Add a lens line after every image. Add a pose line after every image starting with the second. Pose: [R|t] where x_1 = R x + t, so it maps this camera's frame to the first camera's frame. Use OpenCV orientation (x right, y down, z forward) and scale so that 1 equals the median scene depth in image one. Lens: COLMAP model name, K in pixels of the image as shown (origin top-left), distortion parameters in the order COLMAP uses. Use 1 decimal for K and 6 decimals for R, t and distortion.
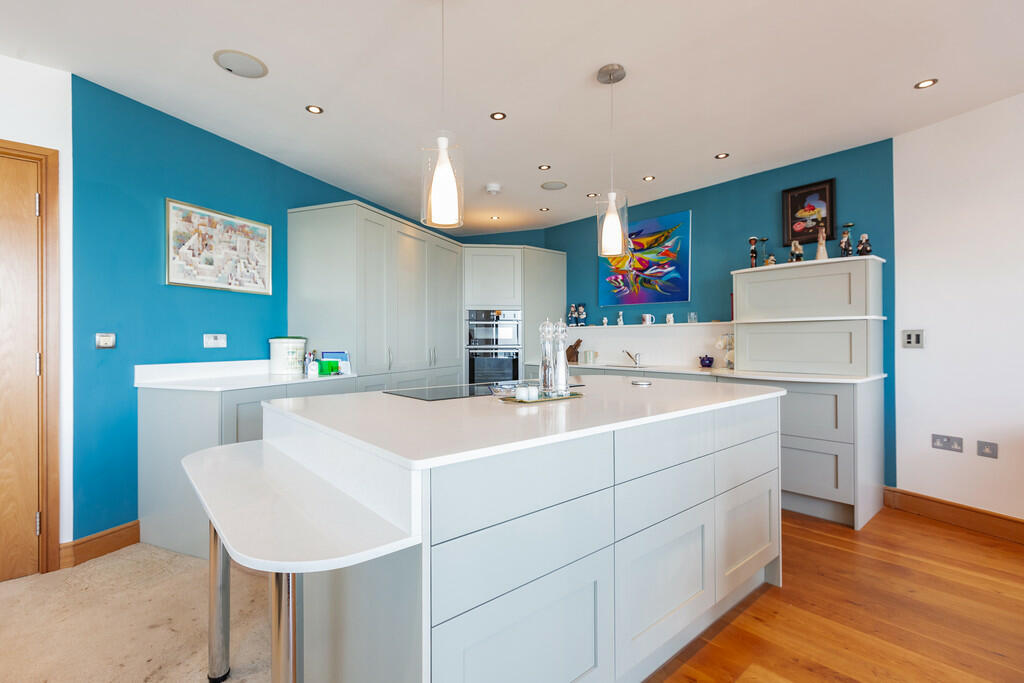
lens RADIAL K [[471.2, 0, 515.4], [0, 471.2, 339.5], [0, 0, 1]] dist [-0.000415, 0.000098]
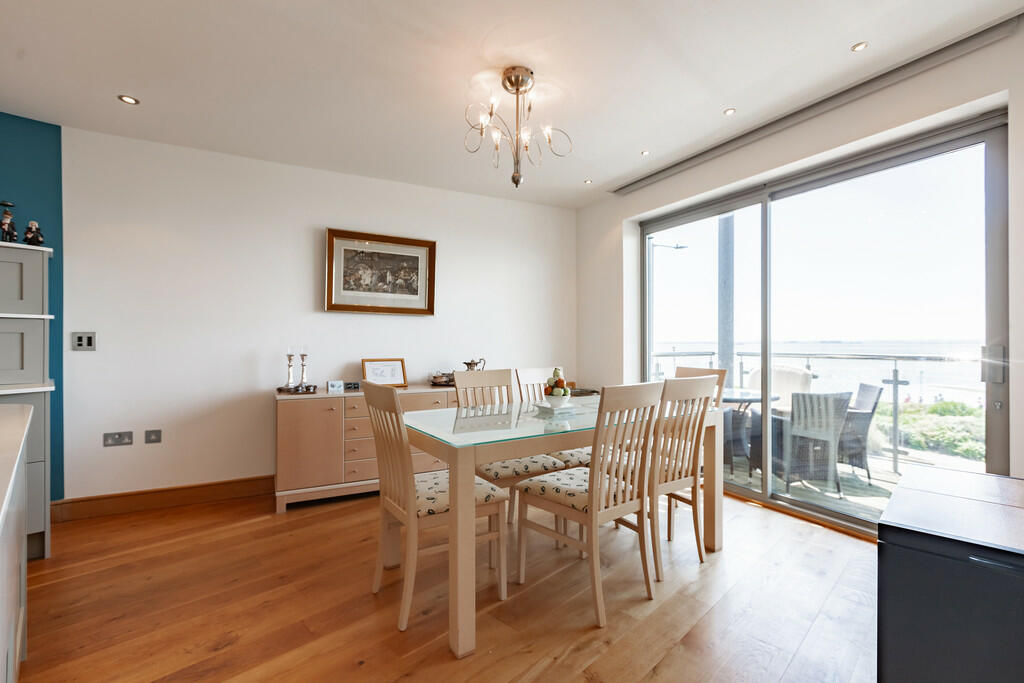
lens RADIAL K [[471.2, 0, 501.3], [0, 471.2, 340.9], [0, 0, 1]] dist [-0.000415, 0.000098]
pose [[-0.064302, 0.005250, 0.997917, -0.165219], [-0.001852, 0.999984, -0.005380, 0.001412], [-0.997929, -0.002194, -0.064291, 0.166233]]
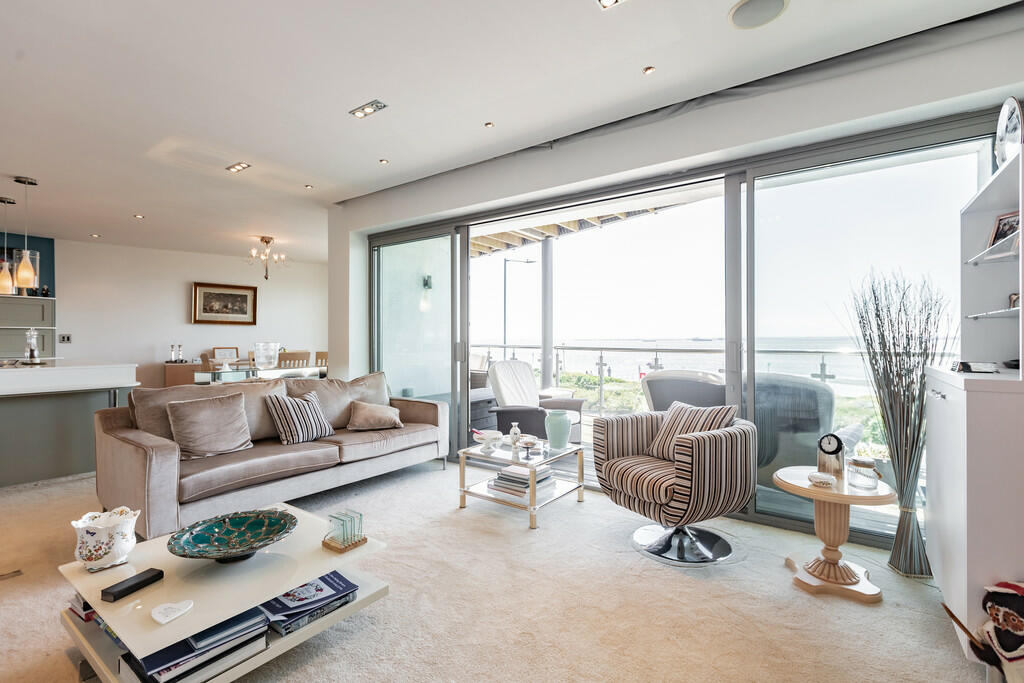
lens RADIAL K [[471.2, 0, 508.1], [0, 471.2, 334.5], [0, 0, 1]] dist [-0.000415, 0.000098]
pose [[-0.246997, 0.012376, 0.968937, -1.452542], [0.000354, 0.999920, -0.012681, 0.005910], [-0.969016, -0.002790, -0.246982, -0.345693]]
